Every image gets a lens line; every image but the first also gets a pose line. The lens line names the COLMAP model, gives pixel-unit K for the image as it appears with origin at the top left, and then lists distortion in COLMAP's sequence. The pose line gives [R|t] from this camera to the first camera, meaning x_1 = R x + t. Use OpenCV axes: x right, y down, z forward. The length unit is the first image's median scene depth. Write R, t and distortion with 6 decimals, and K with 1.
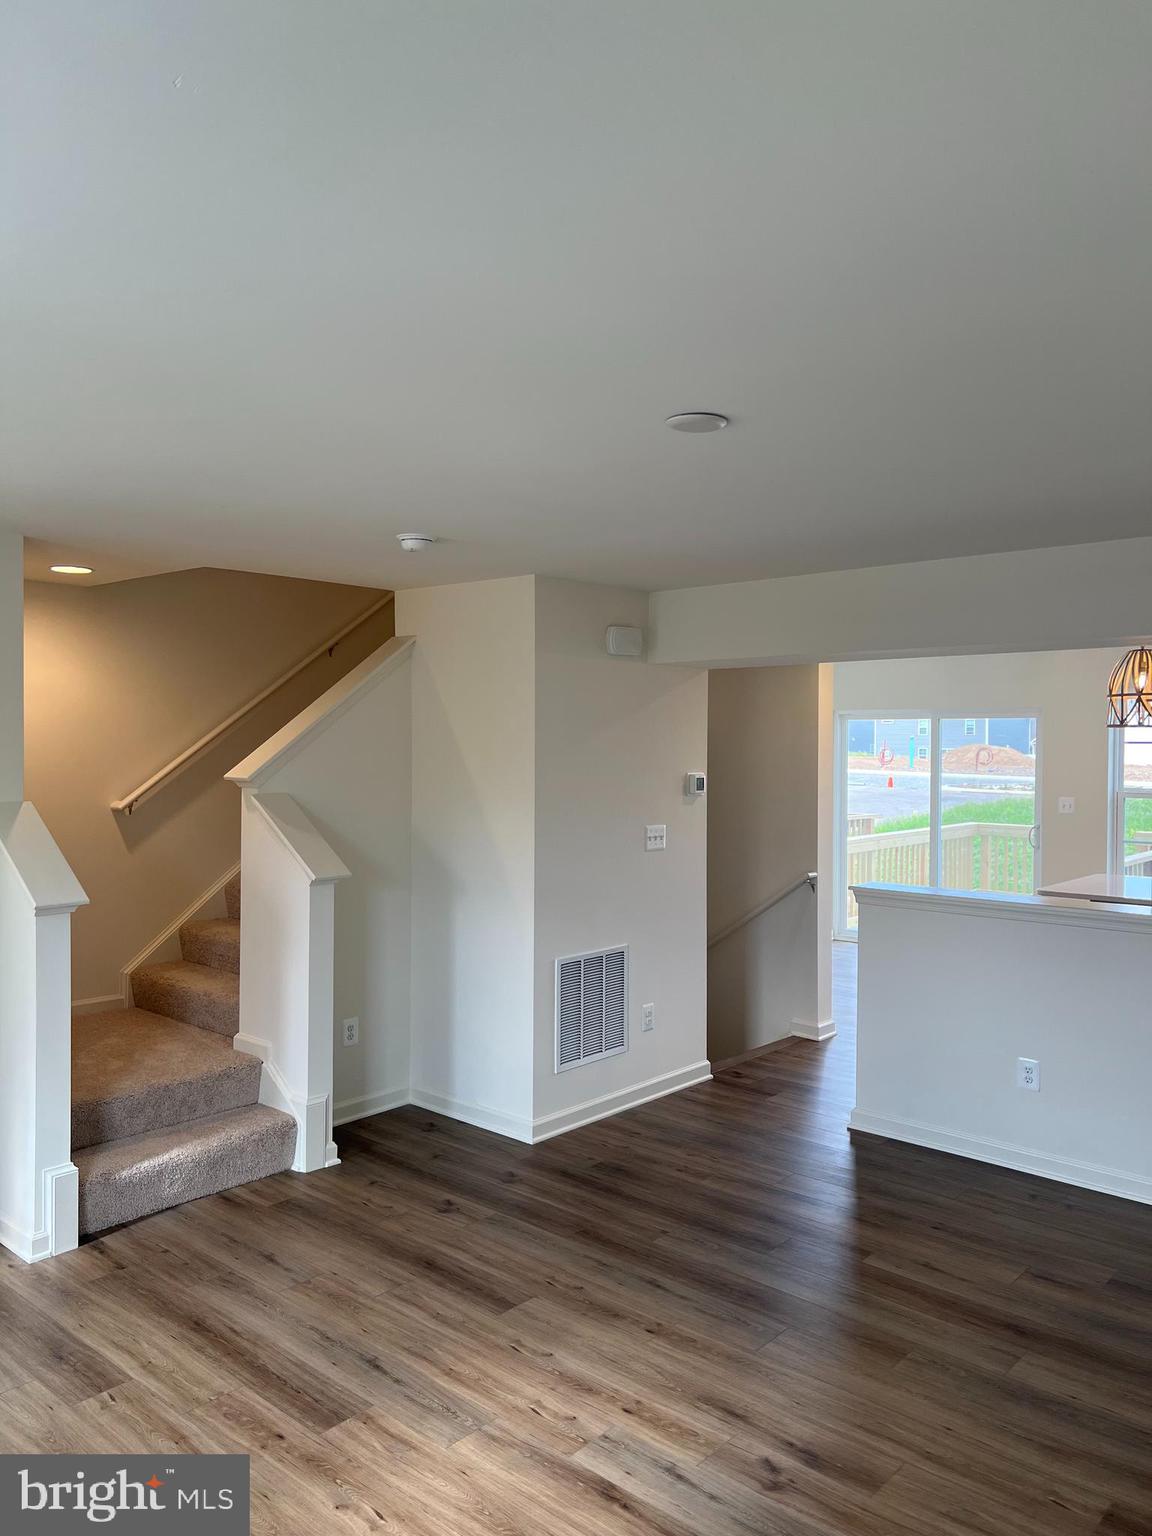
lens RADIAL K [[1156.2, 0, 576.0], [0, 1156.2, 766.6], [0, 0, 1]] dist [0.013243, 0.002326]
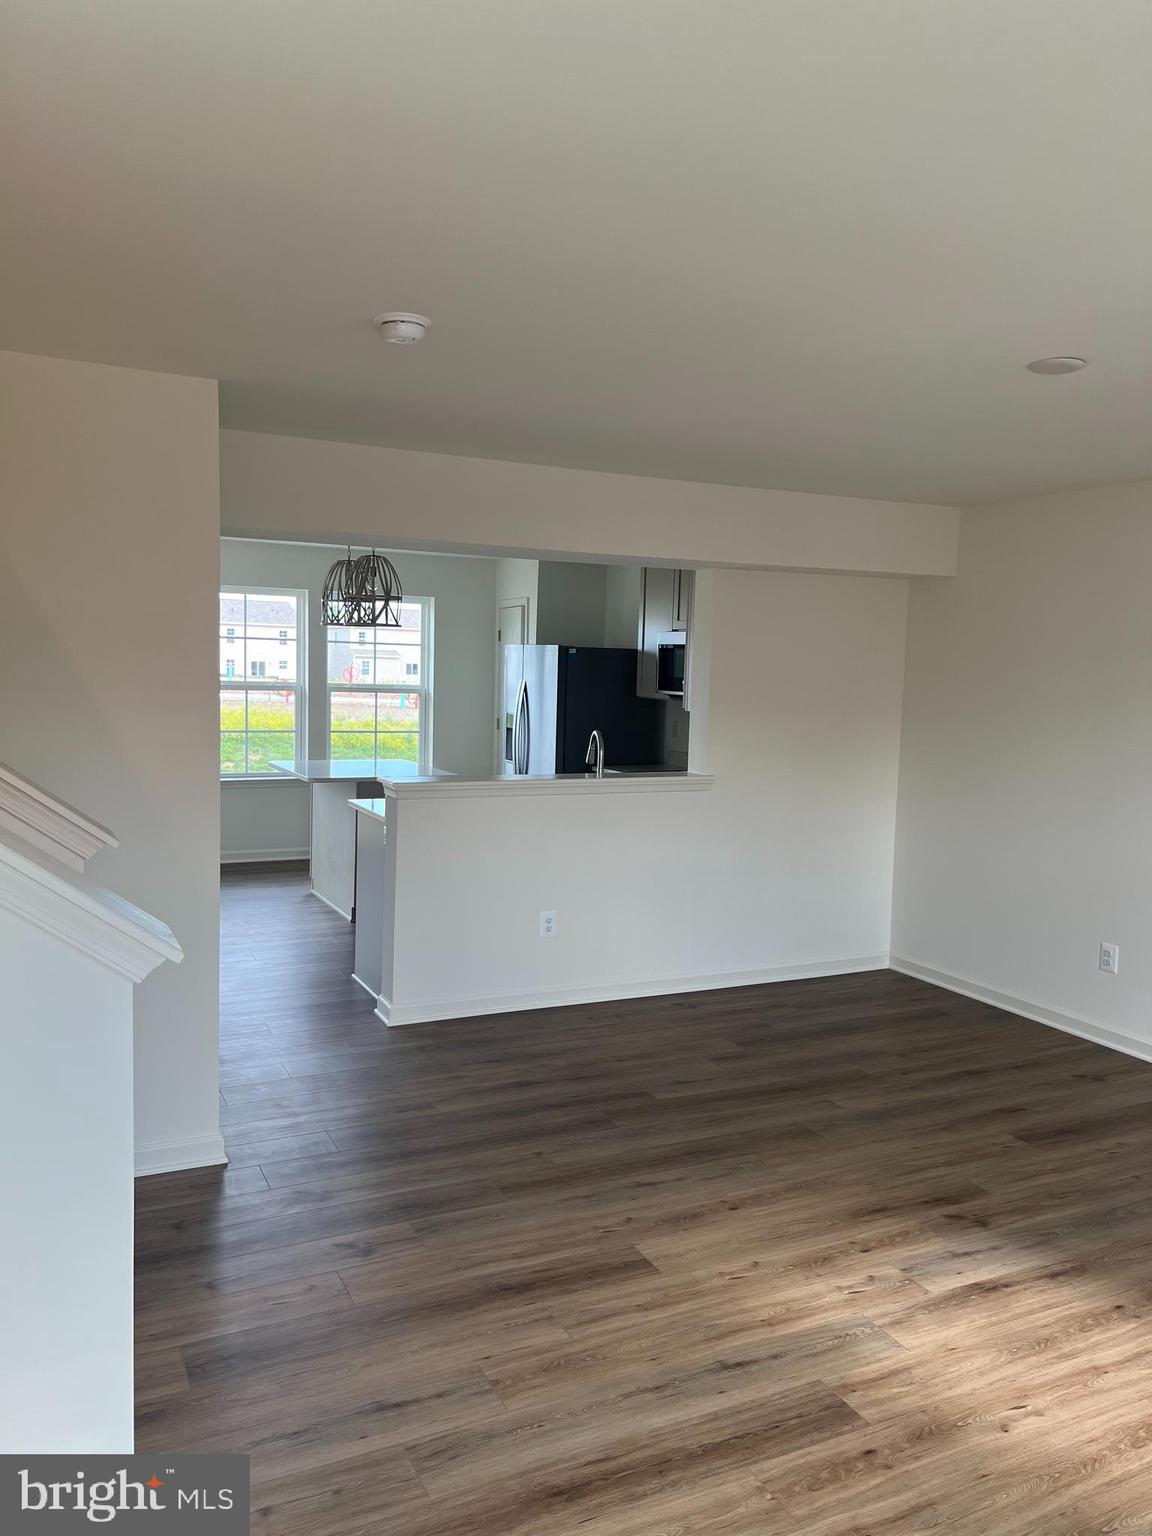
lens RADIAL K [[1156.2, 0, 576.4], [0, 1156.2, 766.3], [0, 0, 1]] dist [0.013243, 0.002326]
pose [[0.367911, -0.078986, 0.926500, -0.971174], [-0.016714, 0.995663, 0.091519, 0.000536], [-0.929711, -0.049156, 0.364996, 0.817527]]
